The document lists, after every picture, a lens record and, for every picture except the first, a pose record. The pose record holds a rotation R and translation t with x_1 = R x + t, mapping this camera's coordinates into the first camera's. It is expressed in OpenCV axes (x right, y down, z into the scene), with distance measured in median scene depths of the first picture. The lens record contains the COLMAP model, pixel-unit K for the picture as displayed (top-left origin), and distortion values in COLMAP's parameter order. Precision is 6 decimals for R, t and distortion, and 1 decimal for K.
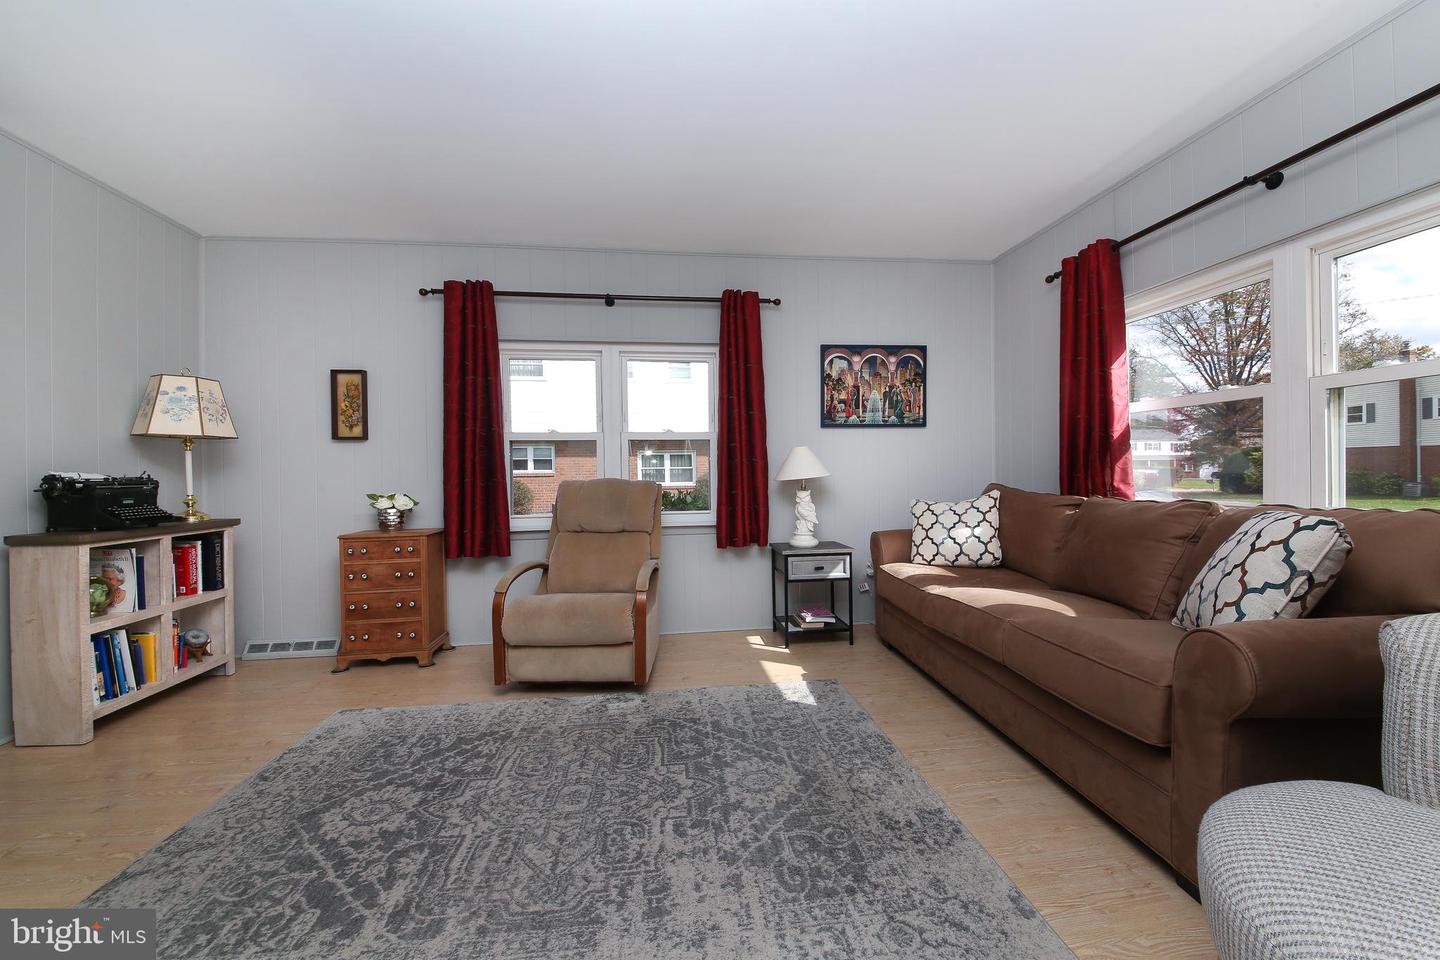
lens RADIAL K [[546.1, 0, 739.2], [0, 546.1, 487.6], [0, 0, 1]] dist [0.010763, -0.003348]
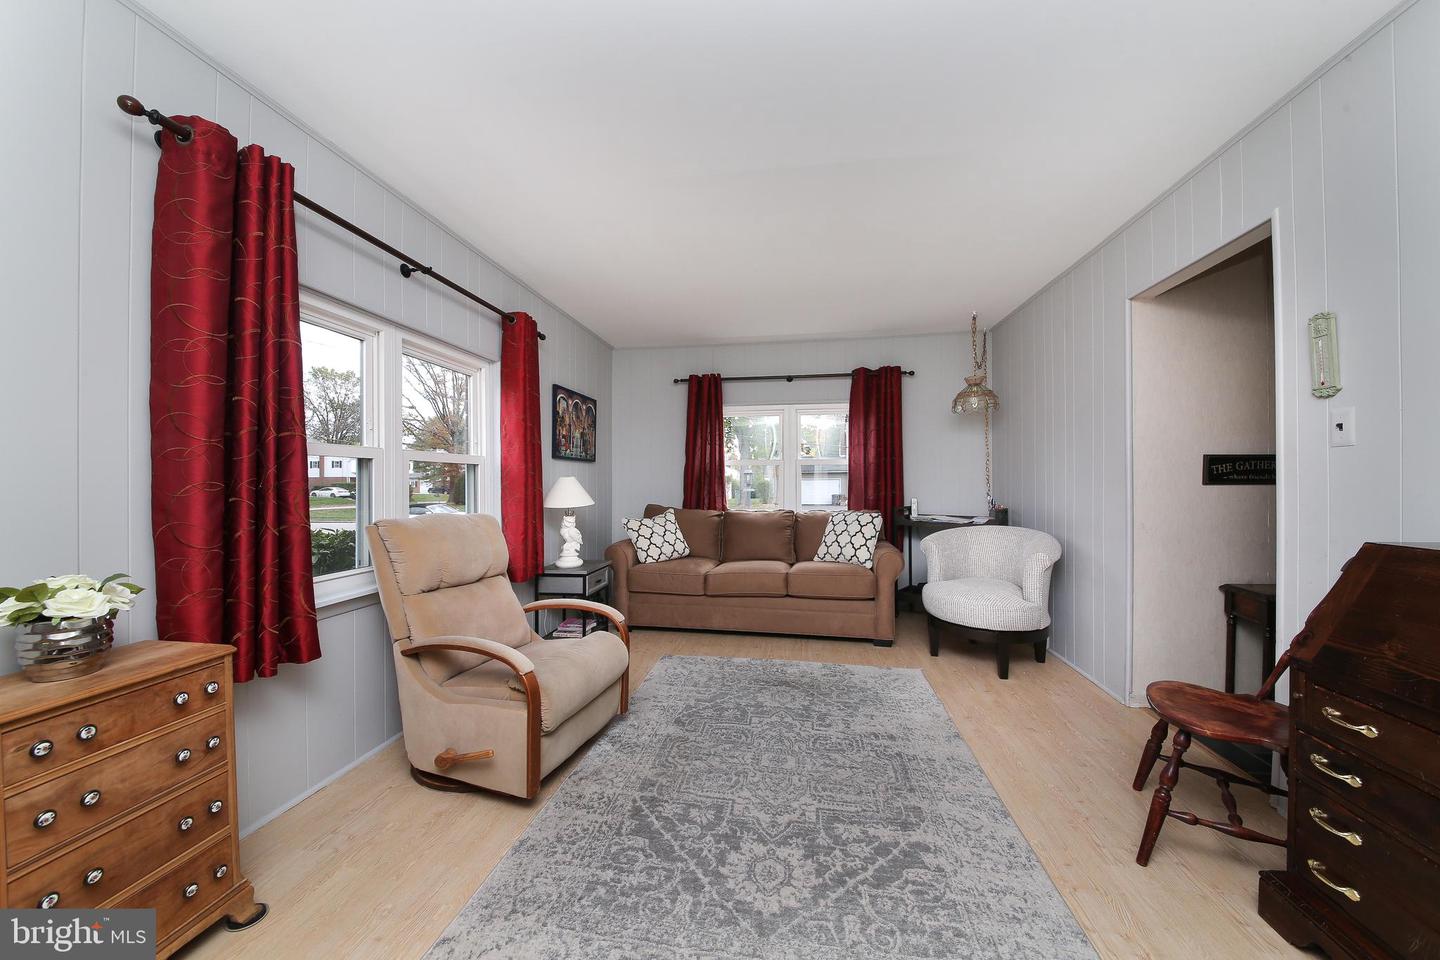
lens RADIAL K [[512.0, 0, 716.6], [0, 512.0, 480.5], [0, 0, 1]] dist [-0.013235, -0.001785]
pose [[0.272410, 0.018704, 0.962000, -1.462223], [0.047765, 0.998315, -0.032936, -0.030717], [-0.960995, 0.054922, 0.271057, 0.796652]]
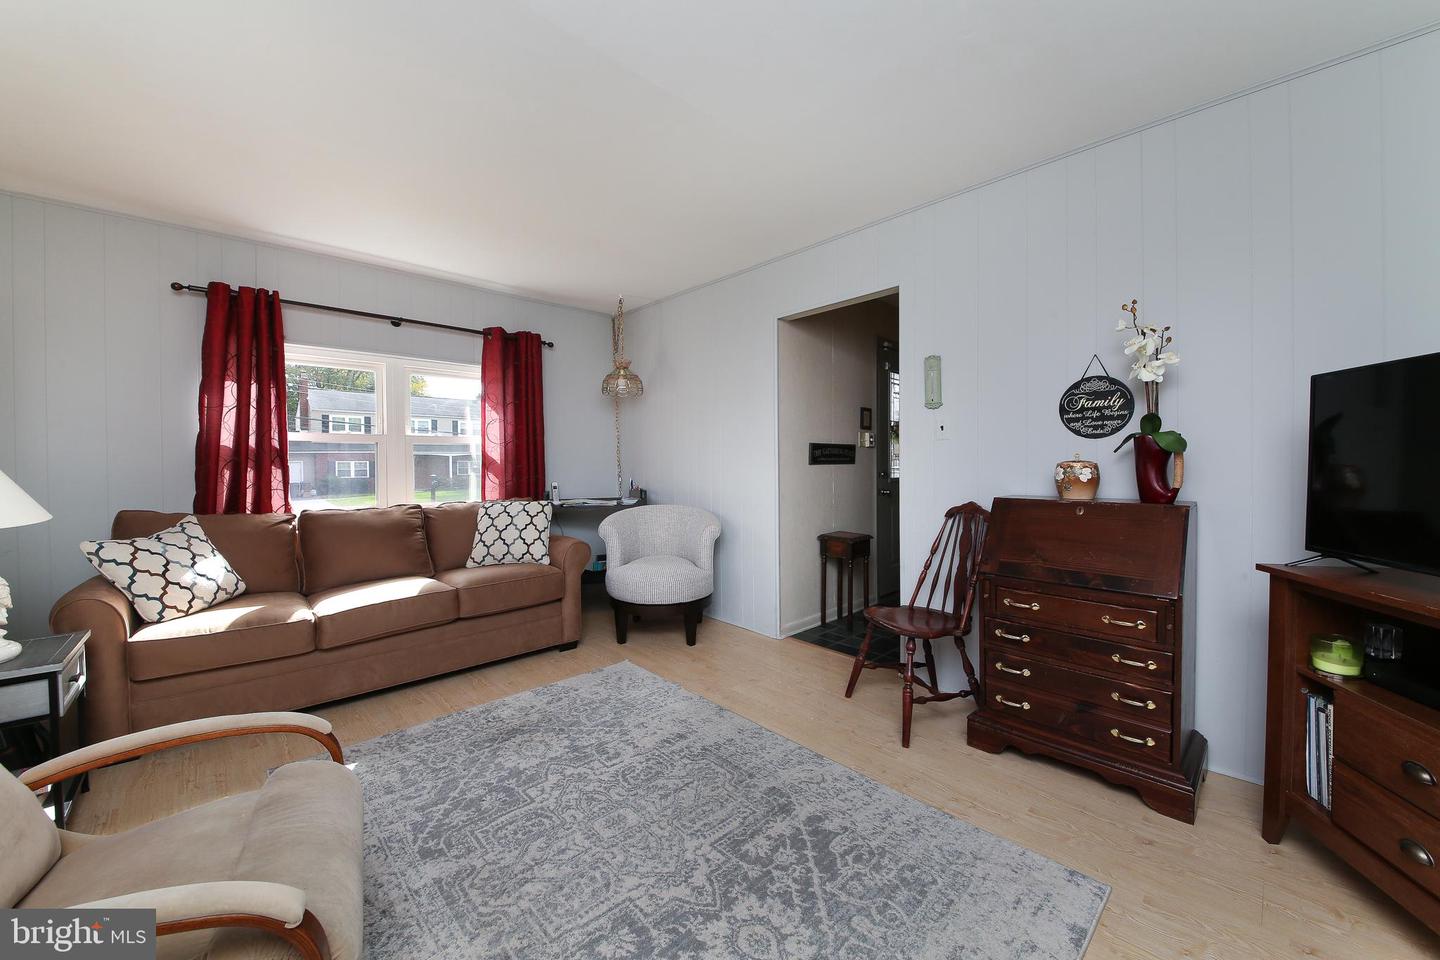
lens RADIAL K [[546.1, 0, 727.9], [0, 546.1, 468.4], [0, 0, 1]] dist [0.010763, -0.003348]
pose [[-0.598484, 0.009675, 0.801077, -1.208146], [0.060283, 0.997636, 0.032989, -0.075209], [-0.798864, 0.068034, -0.597652, 1.390140]]
